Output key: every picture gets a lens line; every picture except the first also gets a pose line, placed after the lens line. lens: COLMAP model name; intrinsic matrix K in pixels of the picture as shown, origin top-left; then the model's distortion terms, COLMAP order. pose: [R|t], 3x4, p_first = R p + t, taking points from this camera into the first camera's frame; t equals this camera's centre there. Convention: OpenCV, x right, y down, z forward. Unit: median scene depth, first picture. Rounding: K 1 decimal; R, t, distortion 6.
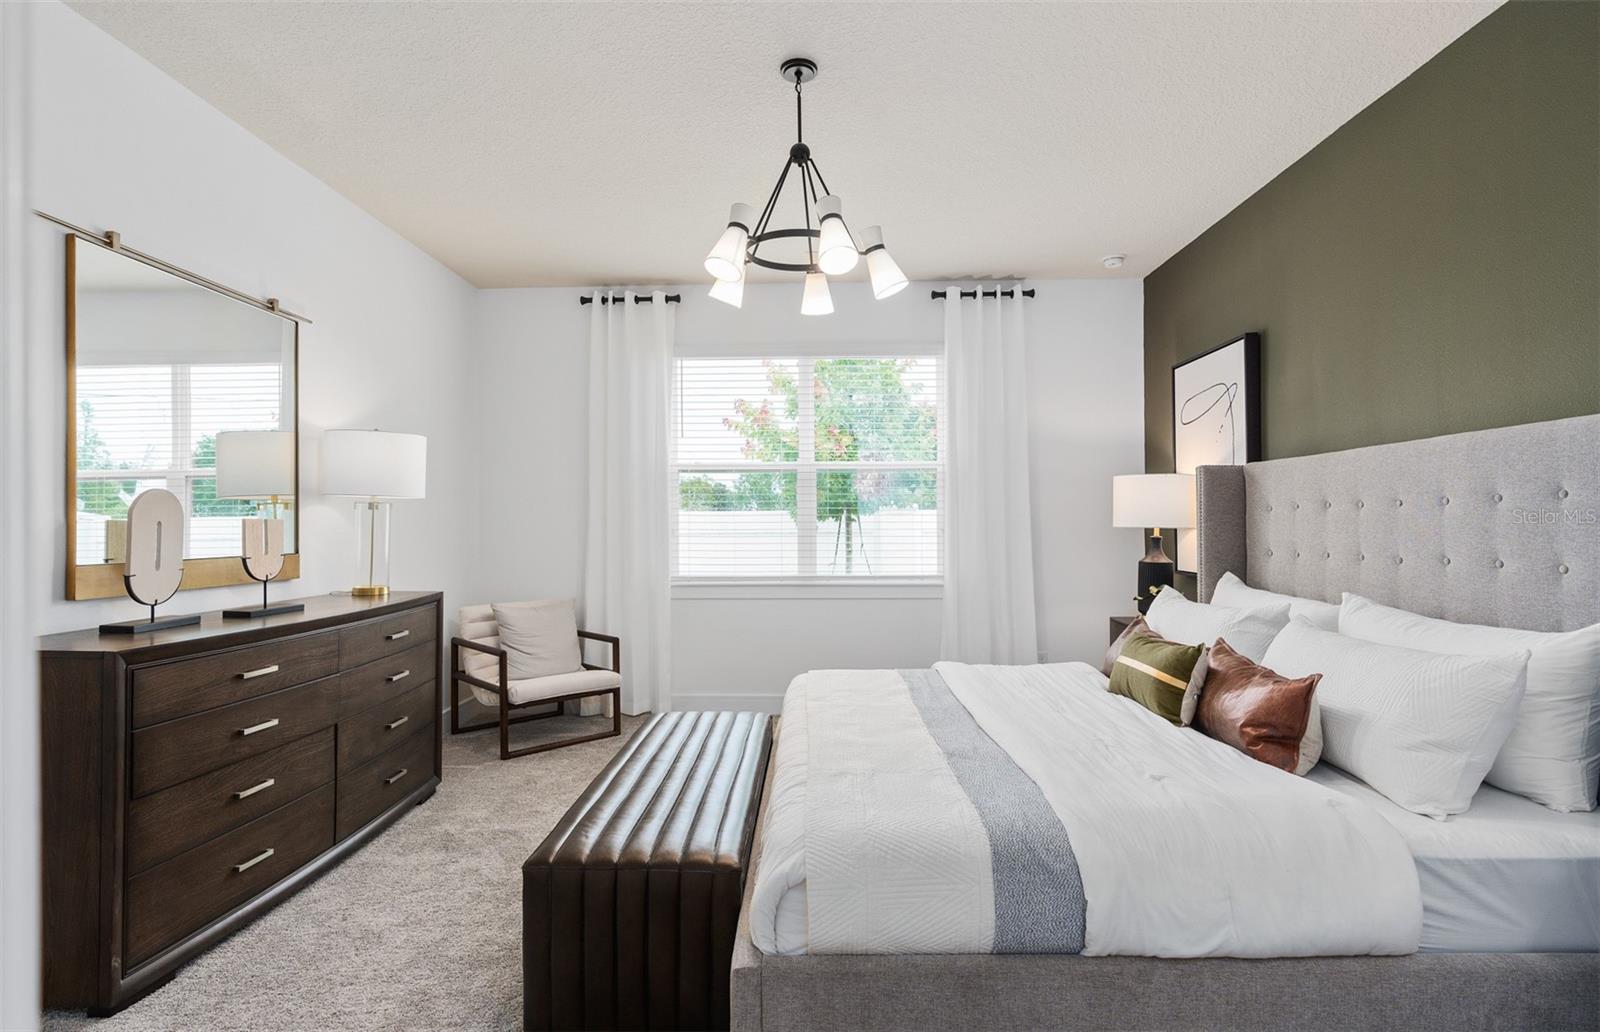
lens RADIAL K [[774.1, 0, 798.2], [0, 774.1, 506.7], [0, 0, 1]] dist [-0.009857, -0.000310]
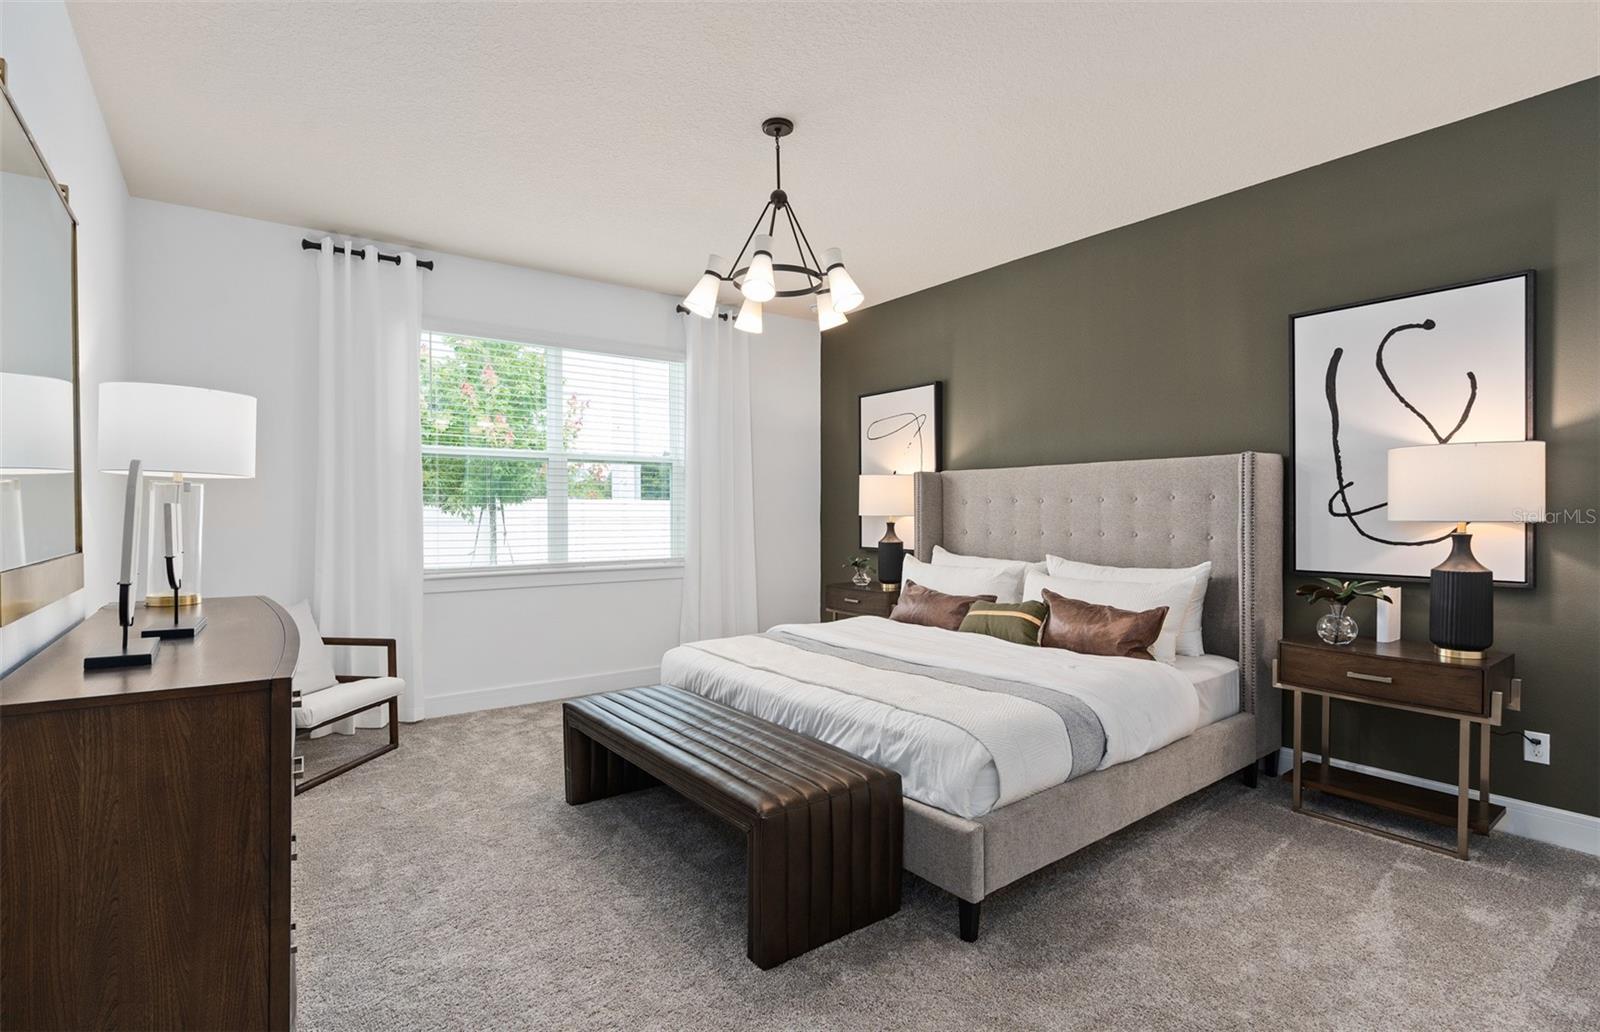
lens RADIAL K [[743.6, 0, 782.8], [0, 743.6, 506.2], [0, 0, 1]] dist [-0.000100, -0.000218]
pose [[0.795350, 0.006660, 0.606114, -0.473928], [-0.014466, 0.999863, 0.007996, 0.002948], [-0.605978, -0.015128, 0.795338, 0.059018]]
